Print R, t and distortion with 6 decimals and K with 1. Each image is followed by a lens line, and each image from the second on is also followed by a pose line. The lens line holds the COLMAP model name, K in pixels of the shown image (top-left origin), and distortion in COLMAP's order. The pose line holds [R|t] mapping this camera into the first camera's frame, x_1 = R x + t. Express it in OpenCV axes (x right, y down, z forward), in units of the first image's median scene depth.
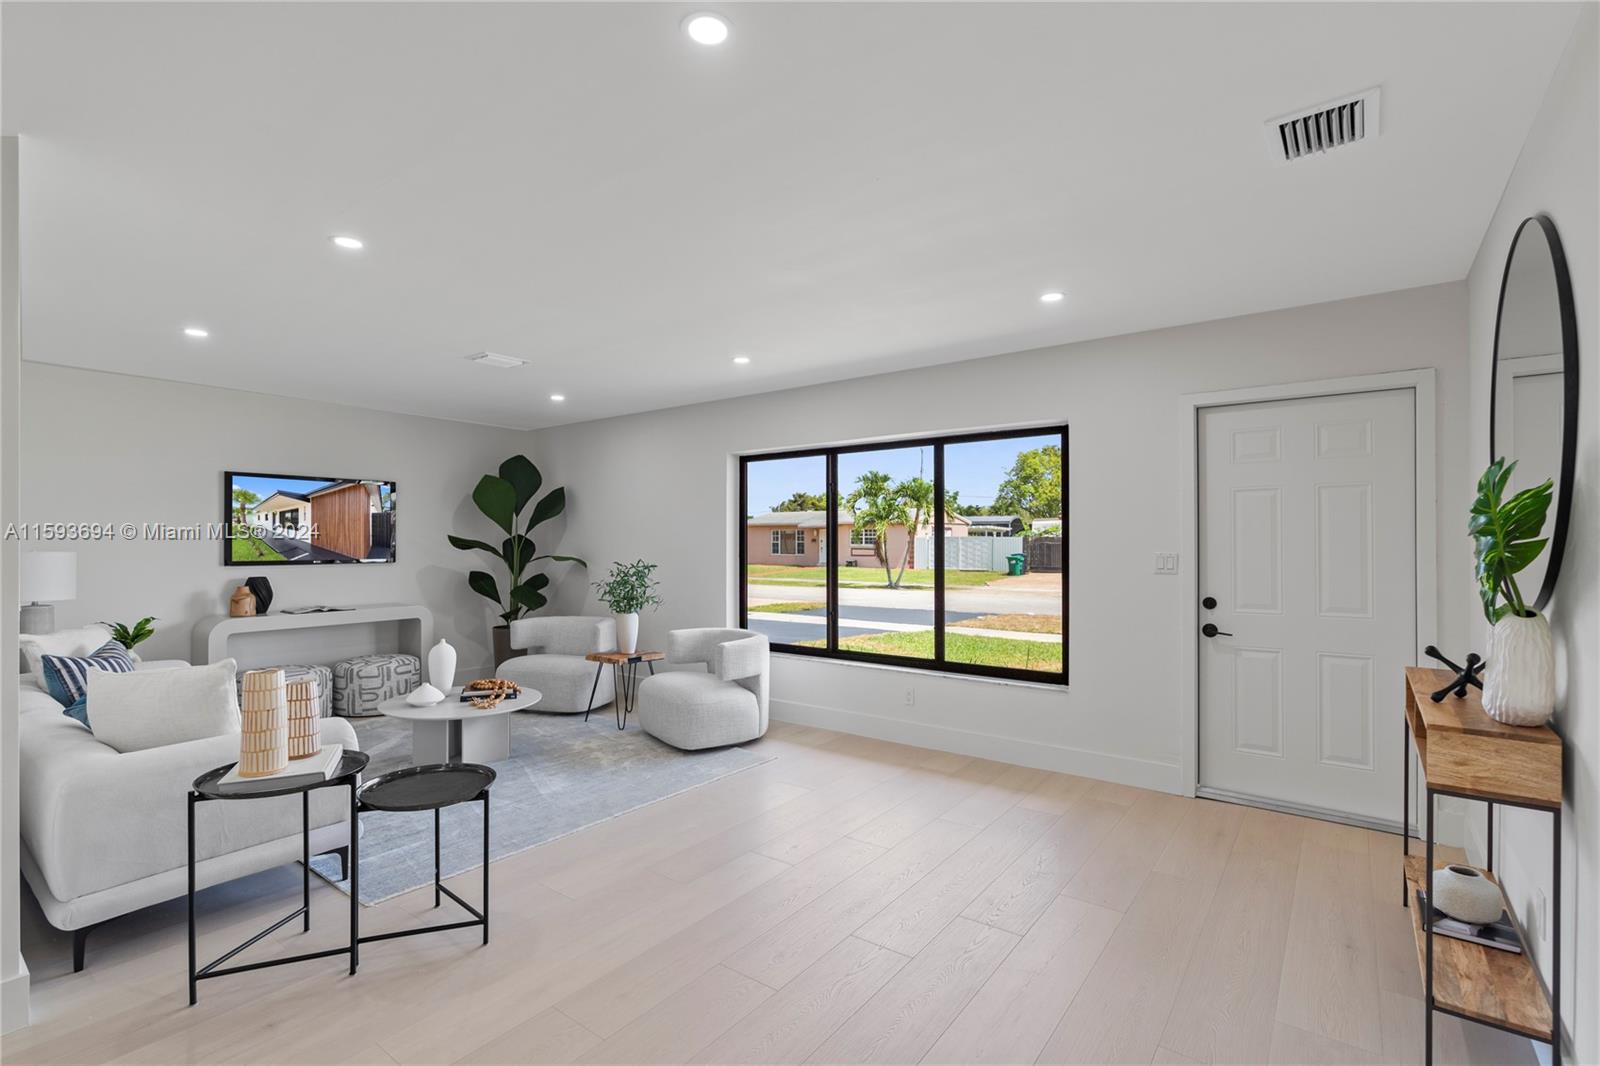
lens RADIAL K [[727.8, 0, 807.4], [0, 727.8, 540.8], [0, 0, 1]] dist [0.001462, -0.000431]
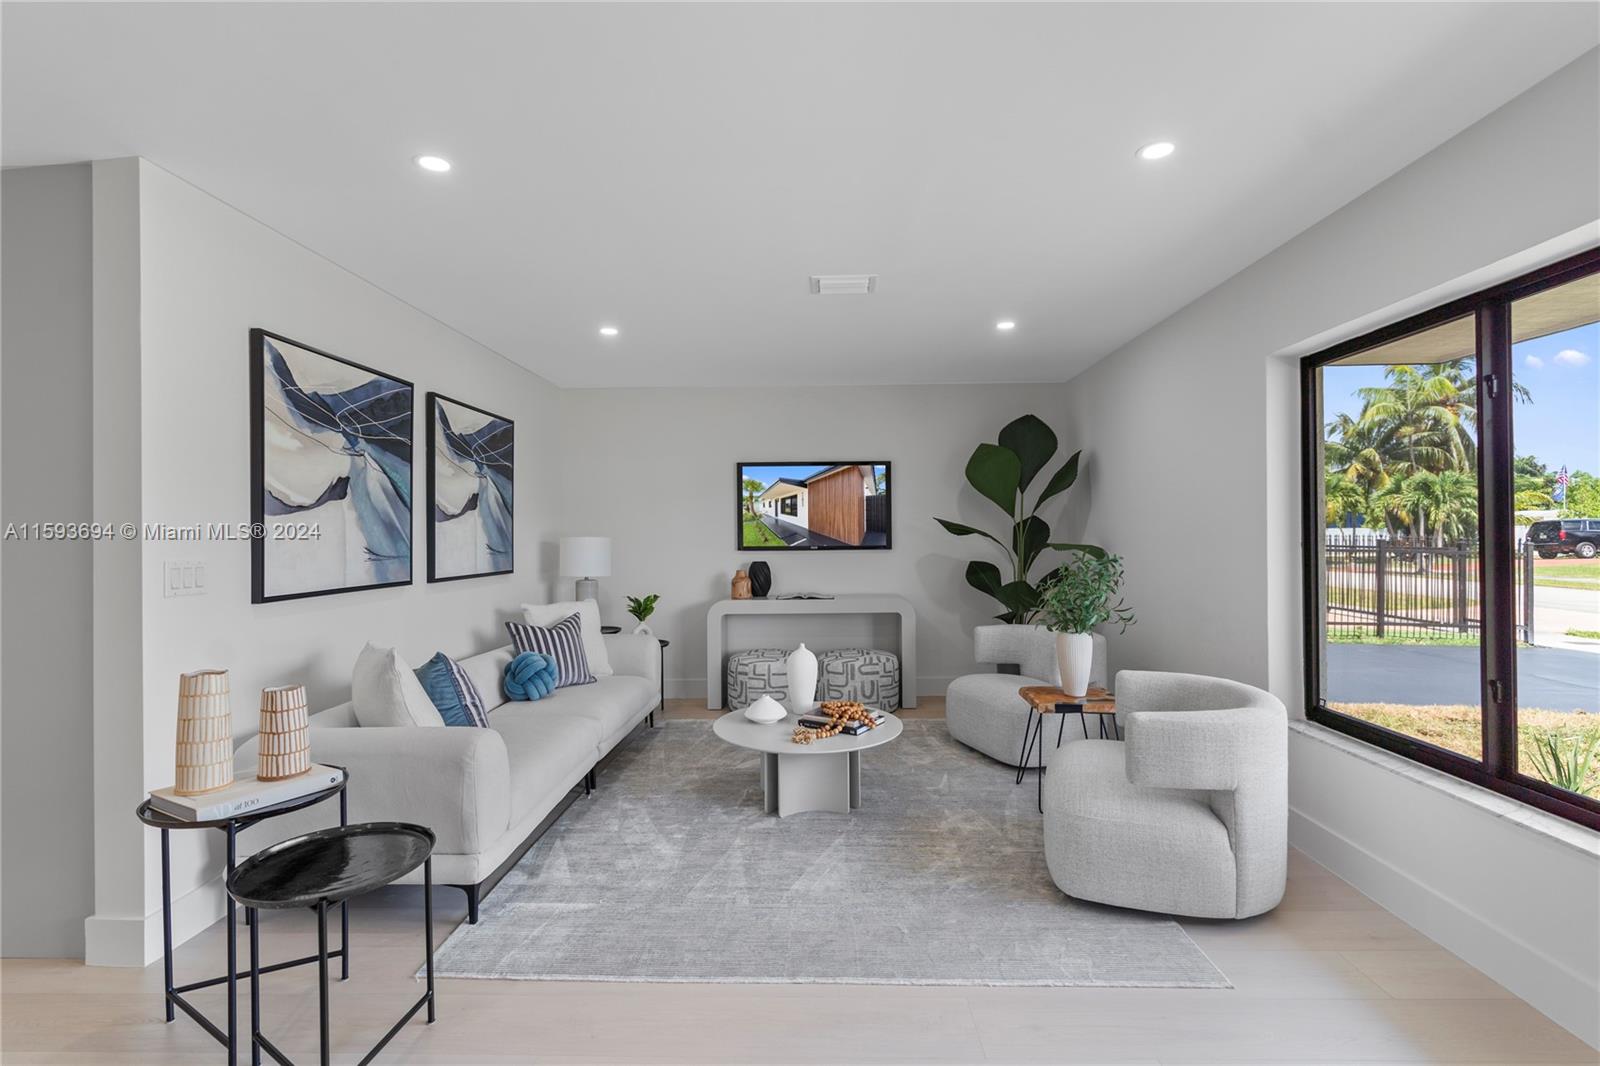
lens RADIAL K [[750.1, 0, 800.0], [0, 750.1, 533.0], [0, 0, 1]] dist [0.000976, 0.000040]
pose [[0.581377, -0.004928, -0.813619, 0.150219], [0.010316, 0.999946, 0.001314, 0.007400], [0.813569, -0.009157, 0.581396, 0.410284]]
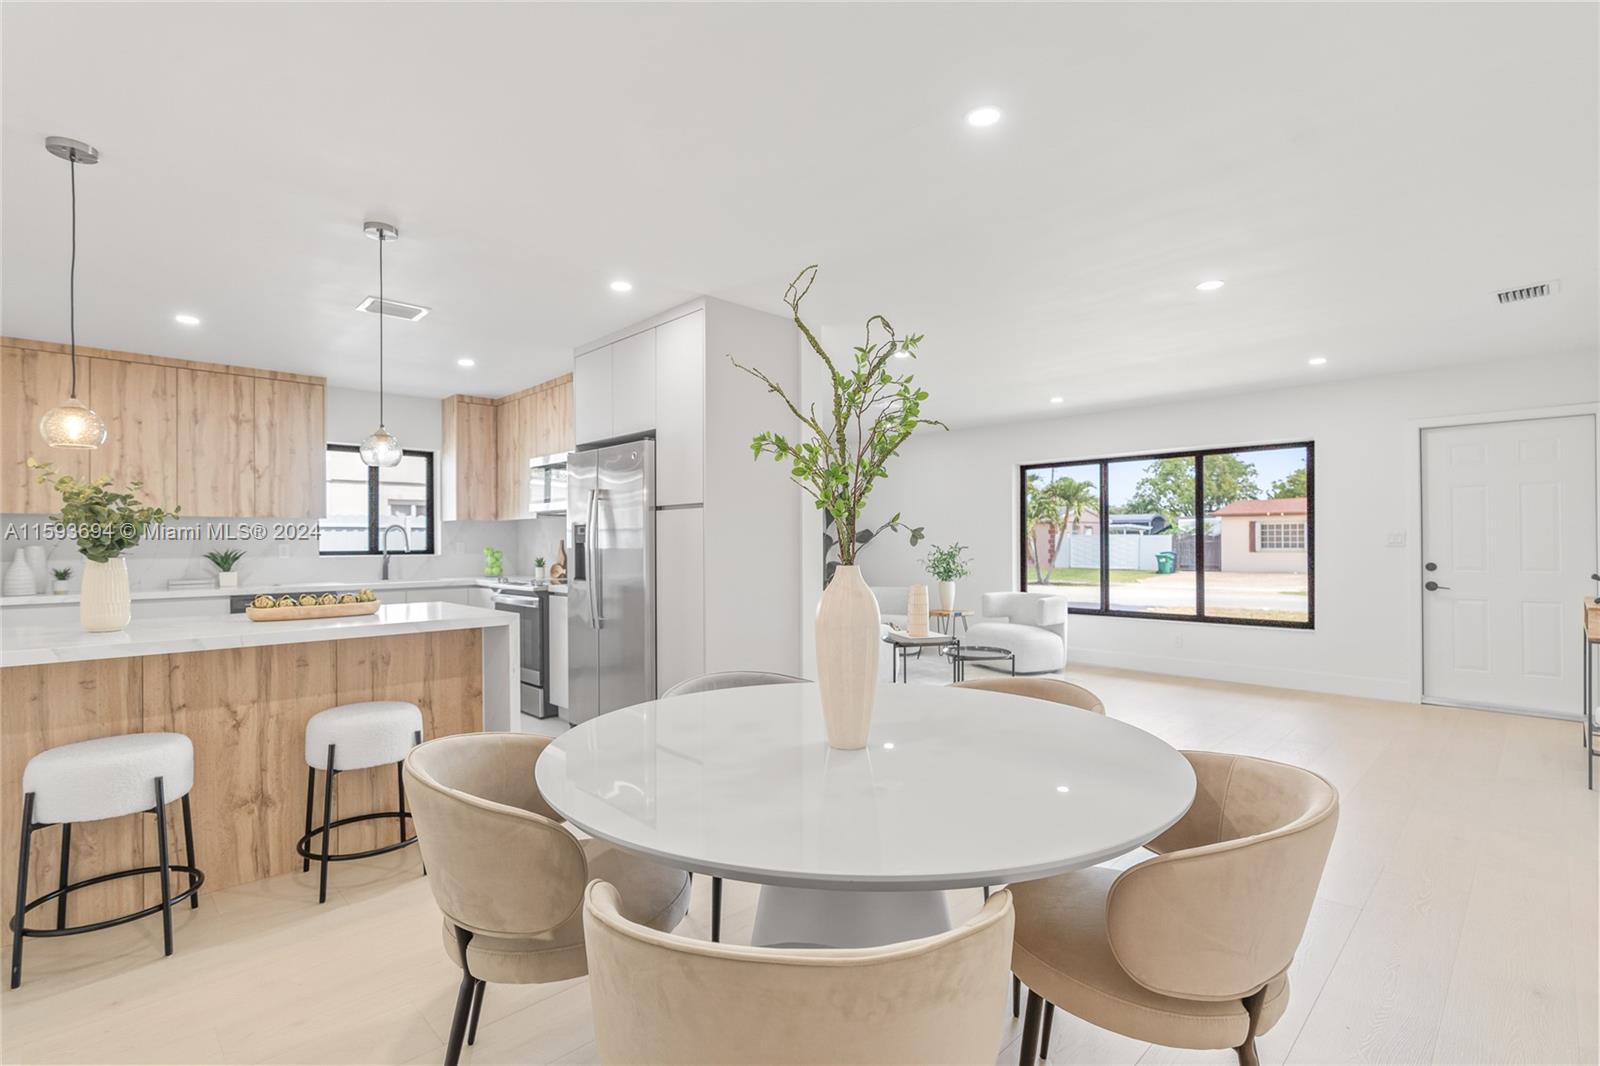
lens RADIAL K [[741.7, 0, 803.7], [0, 741.7, 539.6], [0, 0, 1]] dist [0.000957, 0.000987]
pose [[0.989336, -0.003241, -0.145616, -0.308285], [0.002605, 0.999986, -0.004556, 0.025092], [0.145629, 0.004128, 0.989331, -0.420664]]
